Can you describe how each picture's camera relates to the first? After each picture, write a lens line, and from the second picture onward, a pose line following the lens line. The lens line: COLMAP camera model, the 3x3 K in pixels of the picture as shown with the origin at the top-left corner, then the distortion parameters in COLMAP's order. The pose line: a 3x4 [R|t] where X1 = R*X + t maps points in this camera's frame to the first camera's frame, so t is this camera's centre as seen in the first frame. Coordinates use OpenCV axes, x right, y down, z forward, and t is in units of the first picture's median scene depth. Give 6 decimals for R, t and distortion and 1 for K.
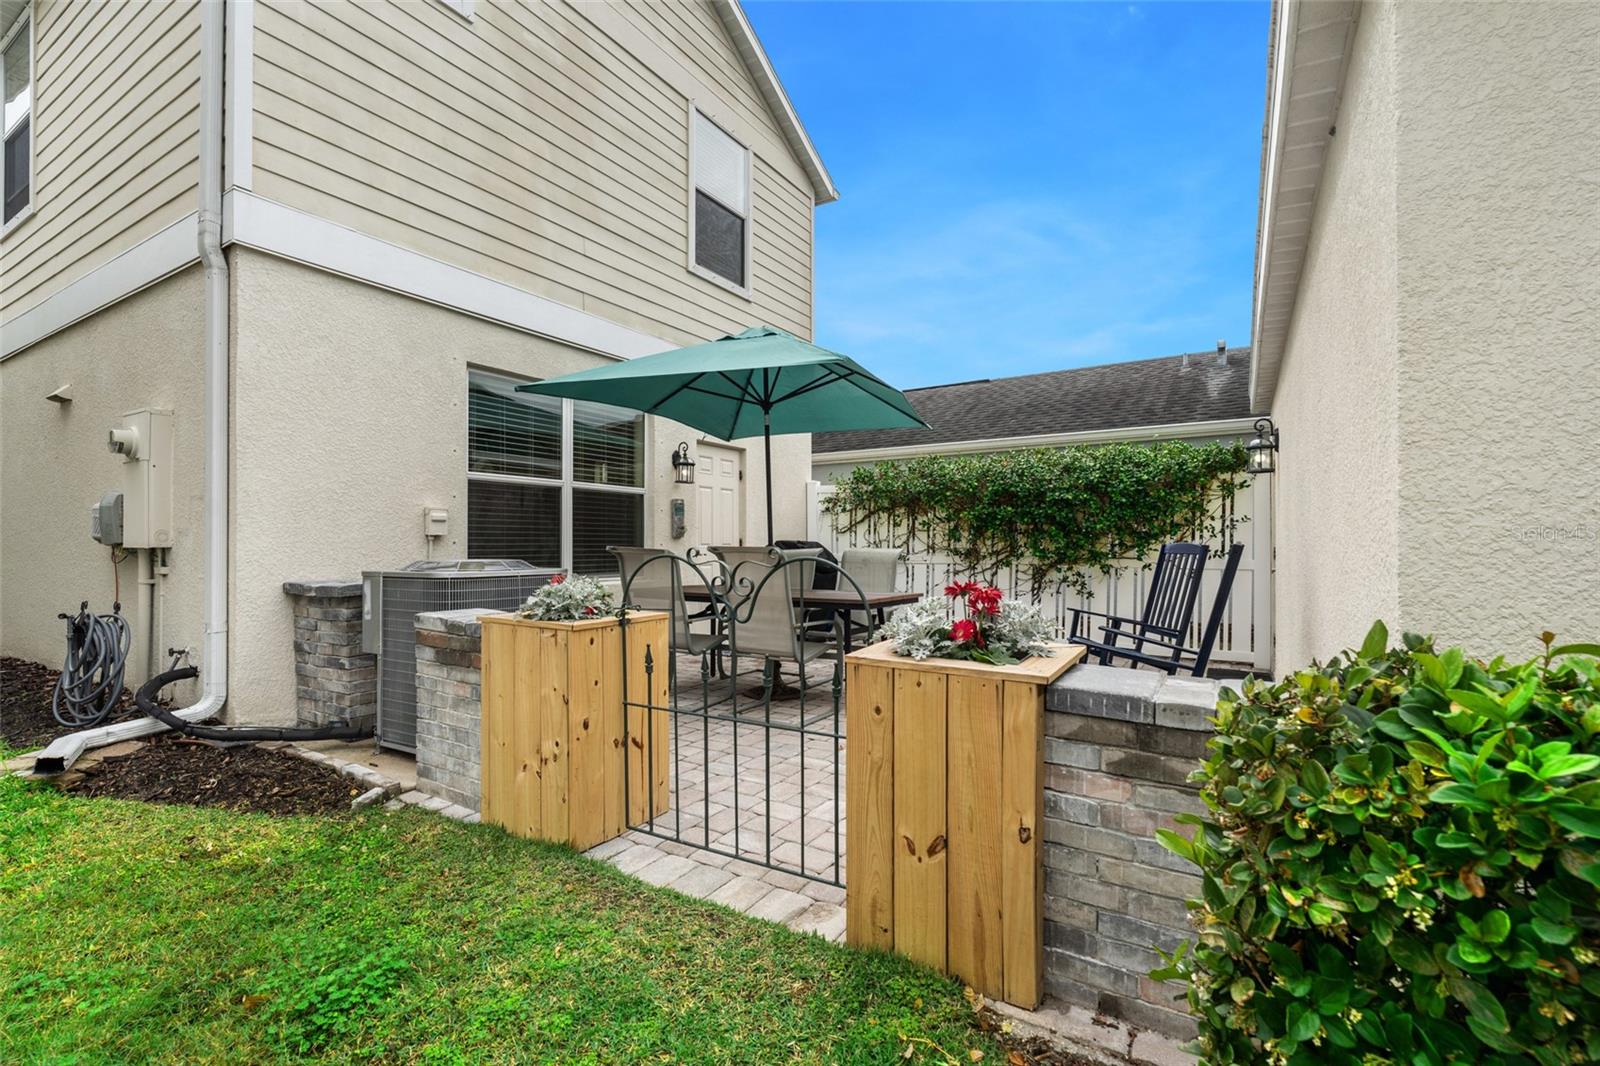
lens RADIAL K [[720.3, 0, 801.3], [0, 720.3, 541.7], [0, 0, 1]] dist [-0.009507, 0.003699]
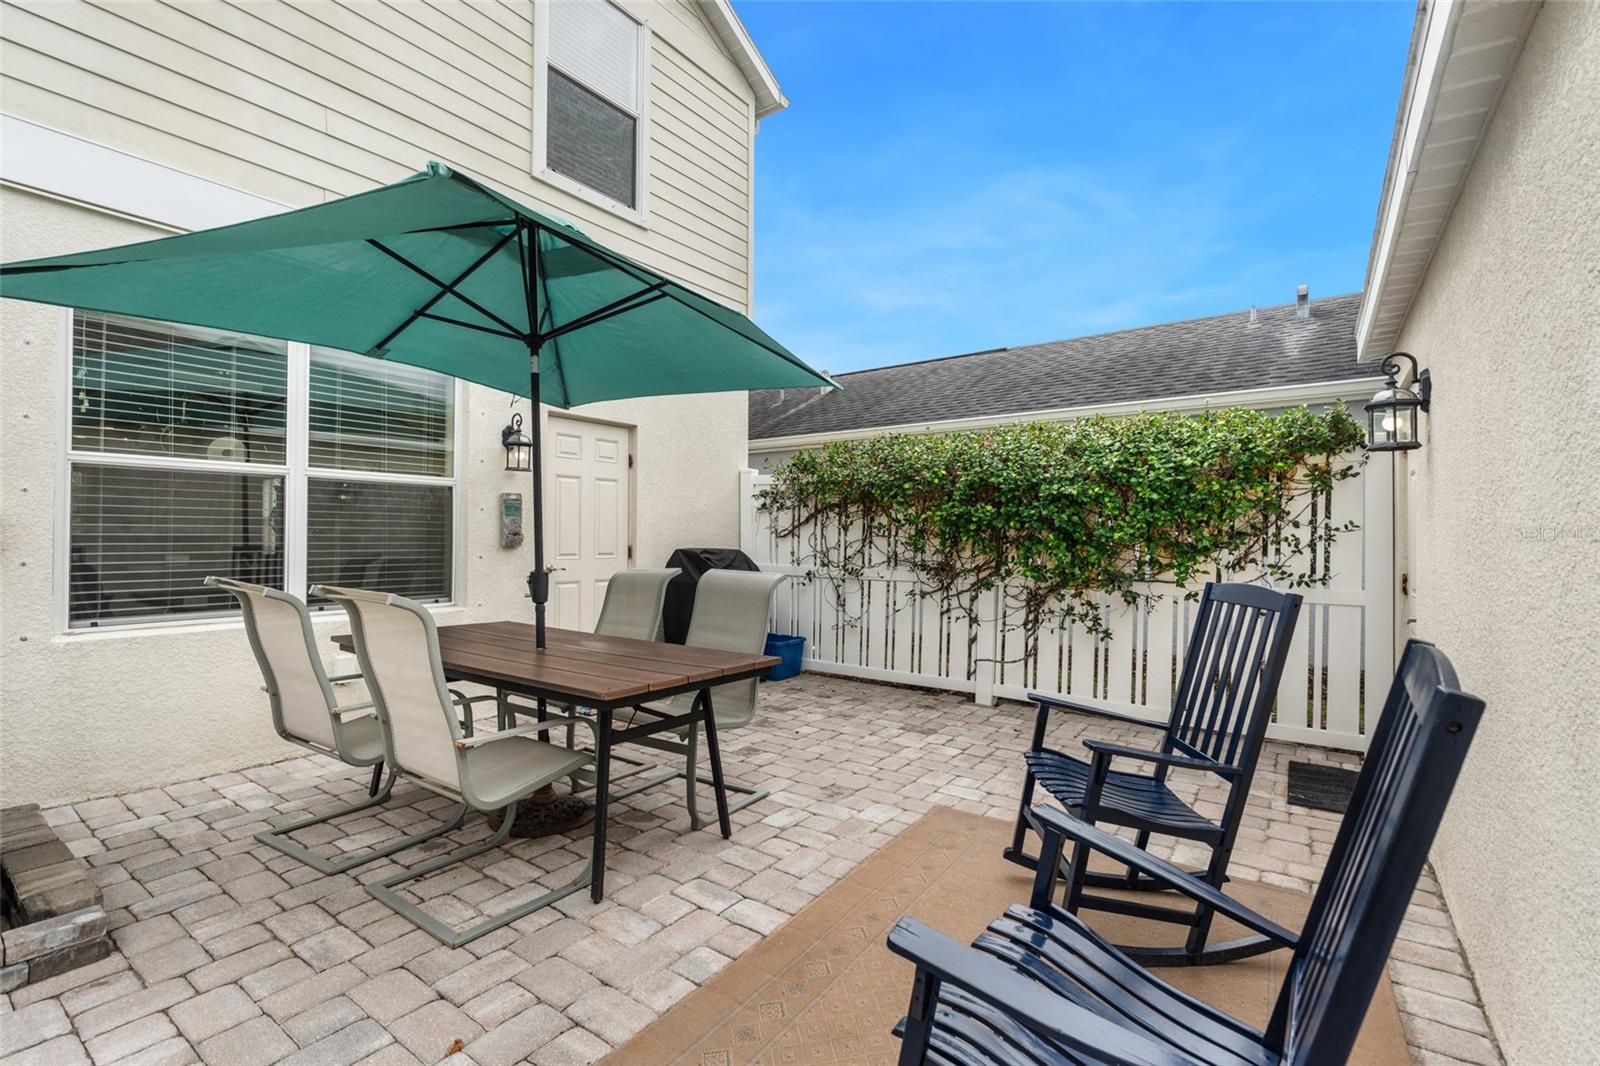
lens RADIAL K [[720.3, 0, 796.7], [0, 720.3, 528.4], [0, 0, 1]] dist [-0.009507, 0.003699]
pose [[0.997116, 0.006365, -0.075625, 0.157003], [-0.006856, 0.999957, -0.006233, -0.020250], [0.075582, 0.006733, 0.997117, 0.292228]]
